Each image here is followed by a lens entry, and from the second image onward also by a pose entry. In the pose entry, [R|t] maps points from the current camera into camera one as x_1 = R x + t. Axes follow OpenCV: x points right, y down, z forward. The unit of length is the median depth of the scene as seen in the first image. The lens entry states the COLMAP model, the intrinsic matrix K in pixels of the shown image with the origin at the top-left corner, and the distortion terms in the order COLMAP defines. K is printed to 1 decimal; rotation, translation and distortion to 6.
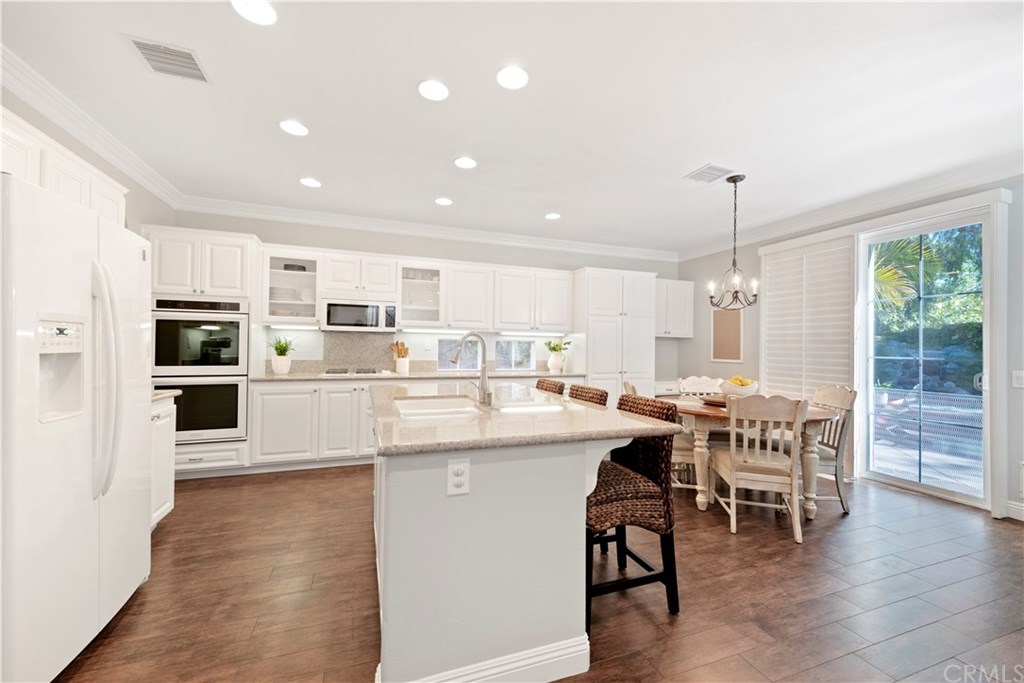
lens RADIAL K [[400.4, 0, 508.7], [0, 400.4, 342.9], [0, 0, 1]] dist [0.018253, -0.004665]
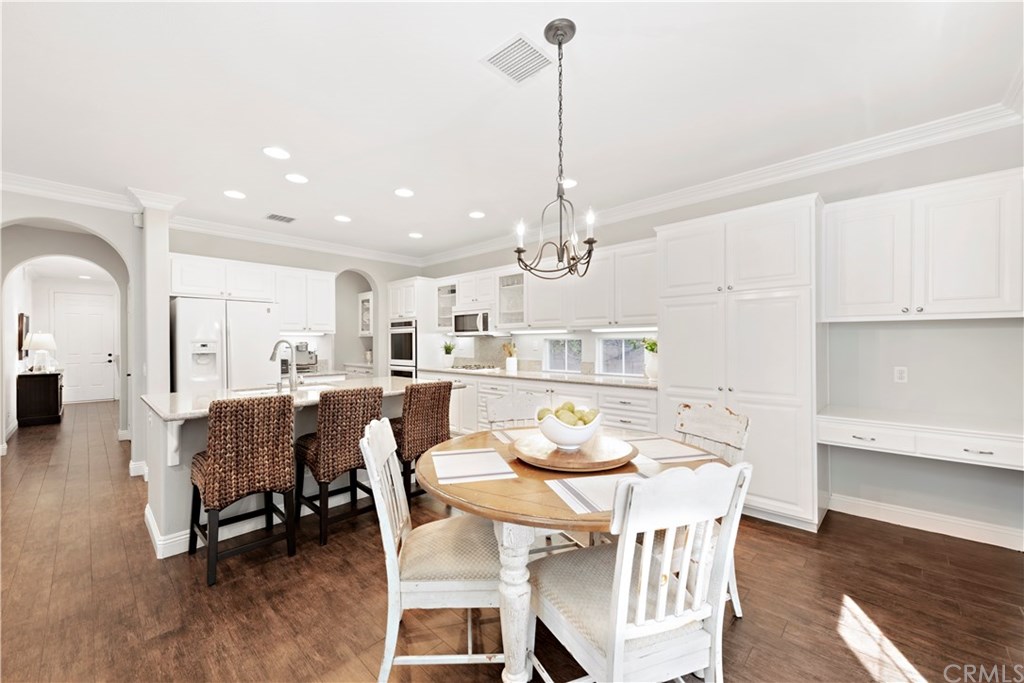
lens RADIAL K [[400.4, 0, 508.7], [0, 400.4, 342.9], [0, 0, 1]] dist [0.018253, -0.004665]
pose [[0.441018, -0.014711, -0.897378, 0.860257], [0.019652, 0.999784, -0.006732, 0.005379], [0.897283, -0.014667, 0.441212, 0.596922]]
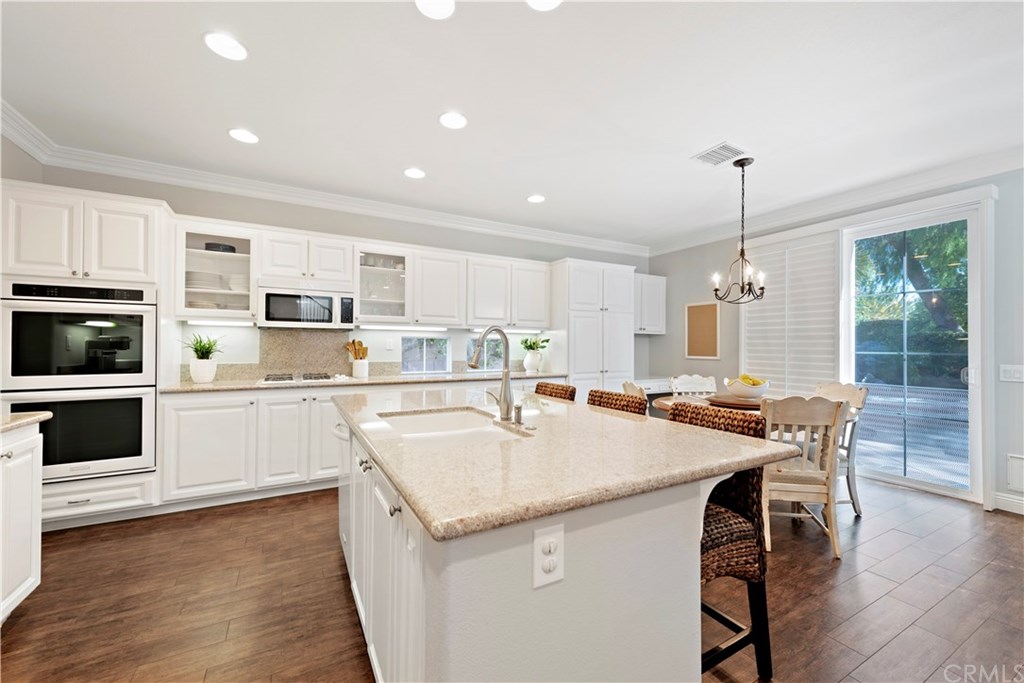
lens RADIAL K [[400.4, 0, 508.7], [0, 400.4, 342.9], [0, 0, 1]] dist [0.018253, -0.004665]
pose [[0.988810, -0.007668, 0.148982, -0.096412], [0.007003, 0.999963, 0.004989, 0.000331], [-0.149014, -0.003889, 0.988827, 0.136684]]
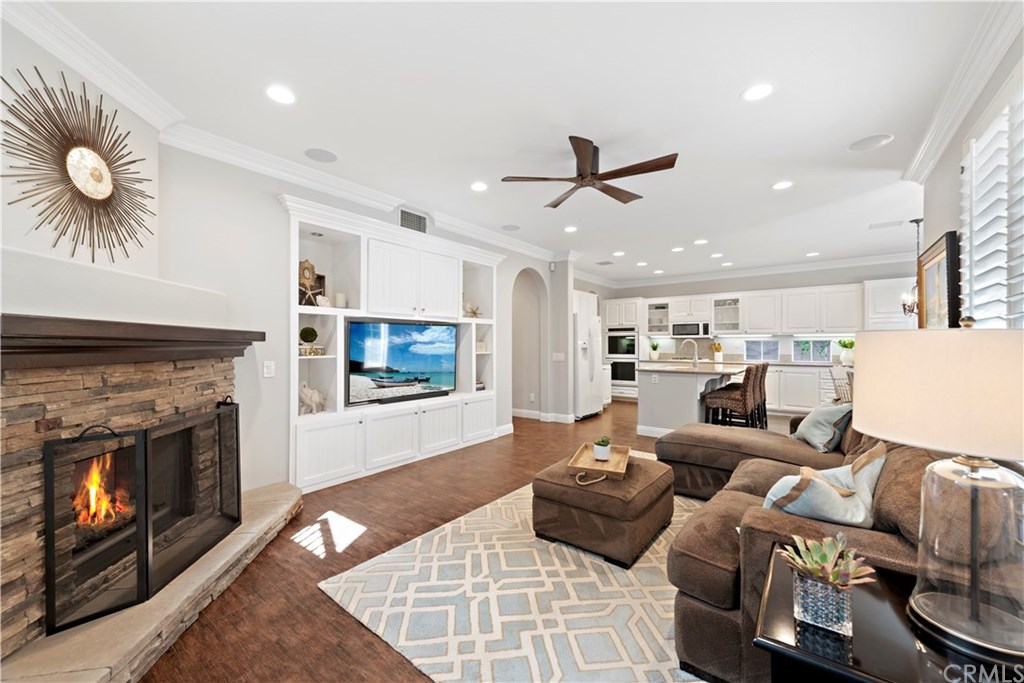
lens RADIAL K [[397.3, 0, 514.4], [0, 397.3, 345.0], [0, 0, 1]] dist [0.031753, -0.010881]
pose [[0.537167, -0.012781, -0.843379, 0.840339], [0.016889, 0.999848, -0.004396, -0.000352], [0.843307, -0.011883, 0.537301, -0.773712]]
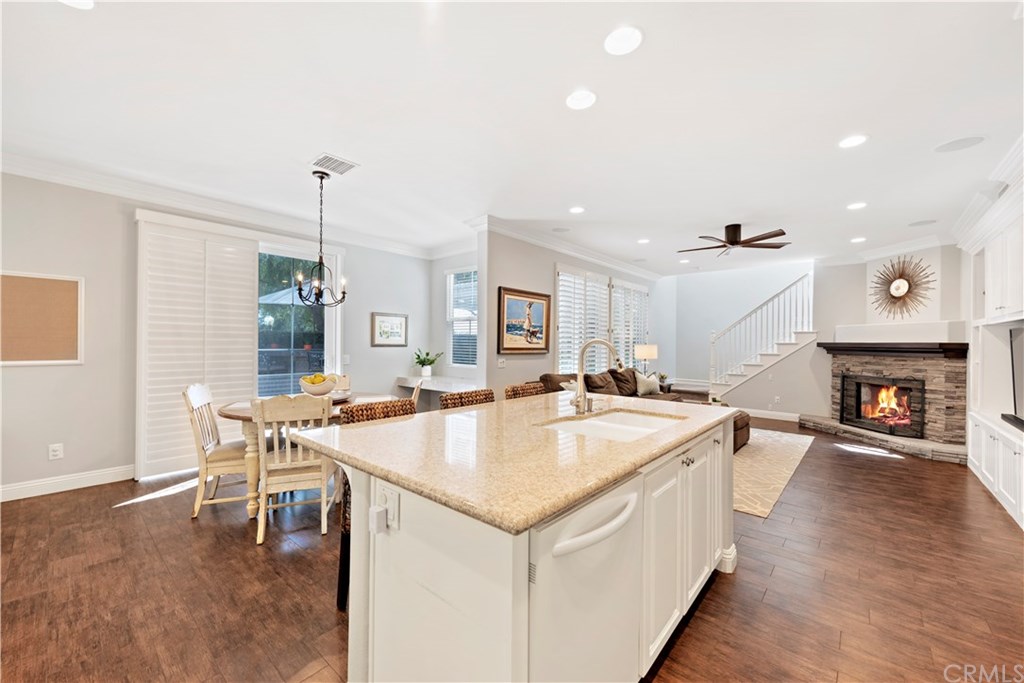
lens RADIAL K [[400.4, 0, 508.7], [0, 400.4, 342.9], [0, 0, 1]] dist [0.018253, -0.004665]
pose [[-0.478111, -0.018495, 0.878104, -0.461725], [-0.025434, 0.999651, 0.007207, -0.010941], [-0.877931, -0.018888, -0.478415, 0.909347]]
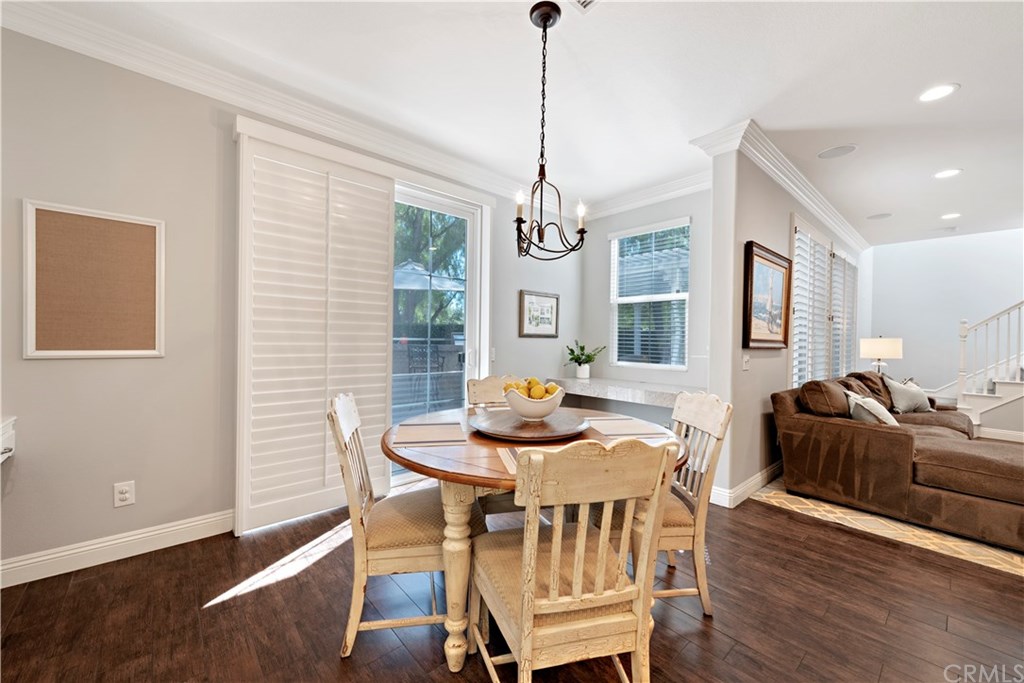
lens RADIAL K [[400.4, 0, 508.7], [0, 400.4, 342.9], [0, 0, 1]] dist [0.018253, -0.004665]
pose [[-0.366019, -0.028687, 0.930165, 0.051943], [-0.030900, 0.999348, 0.018662, 0.020416], [-0.930094, -0.021912, -0.366667, 1.056888]]
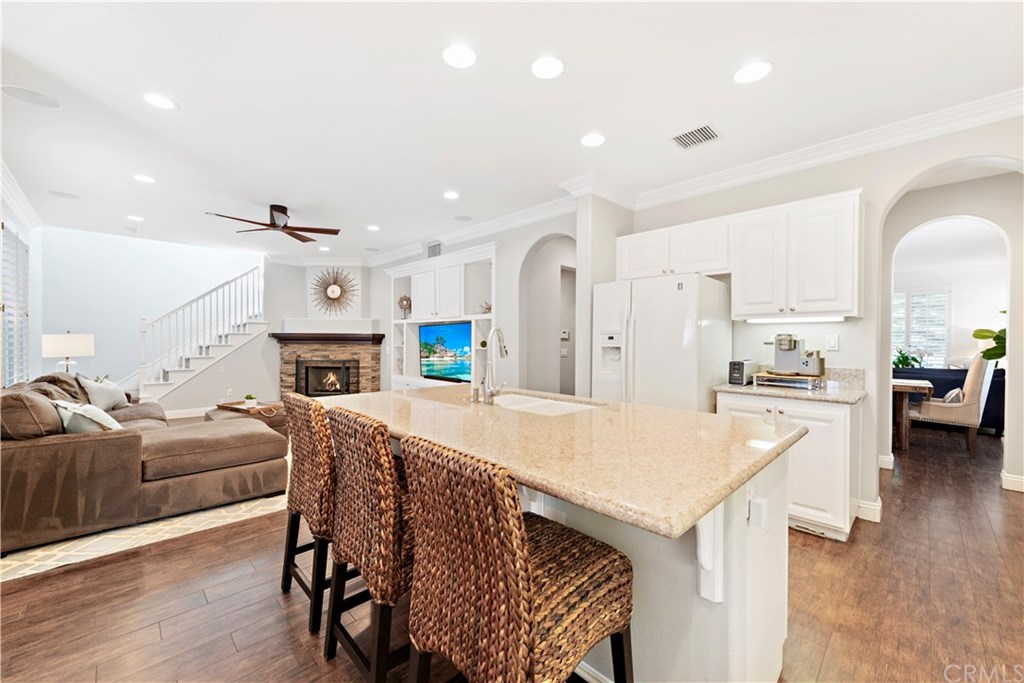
lens RADIAL K [[400.4, 0, 508.7], [0, 400.4, 342.9], [0, 0, 1]] dist [0.018253, -0.004665]
pose [[-0.910728, -0.017019, -0.412655, 0.154536], [-0.014686, 0.999853, -0.008827, 0.011146], [0.412745, -0.001979, -0.910845, 1.042665]]
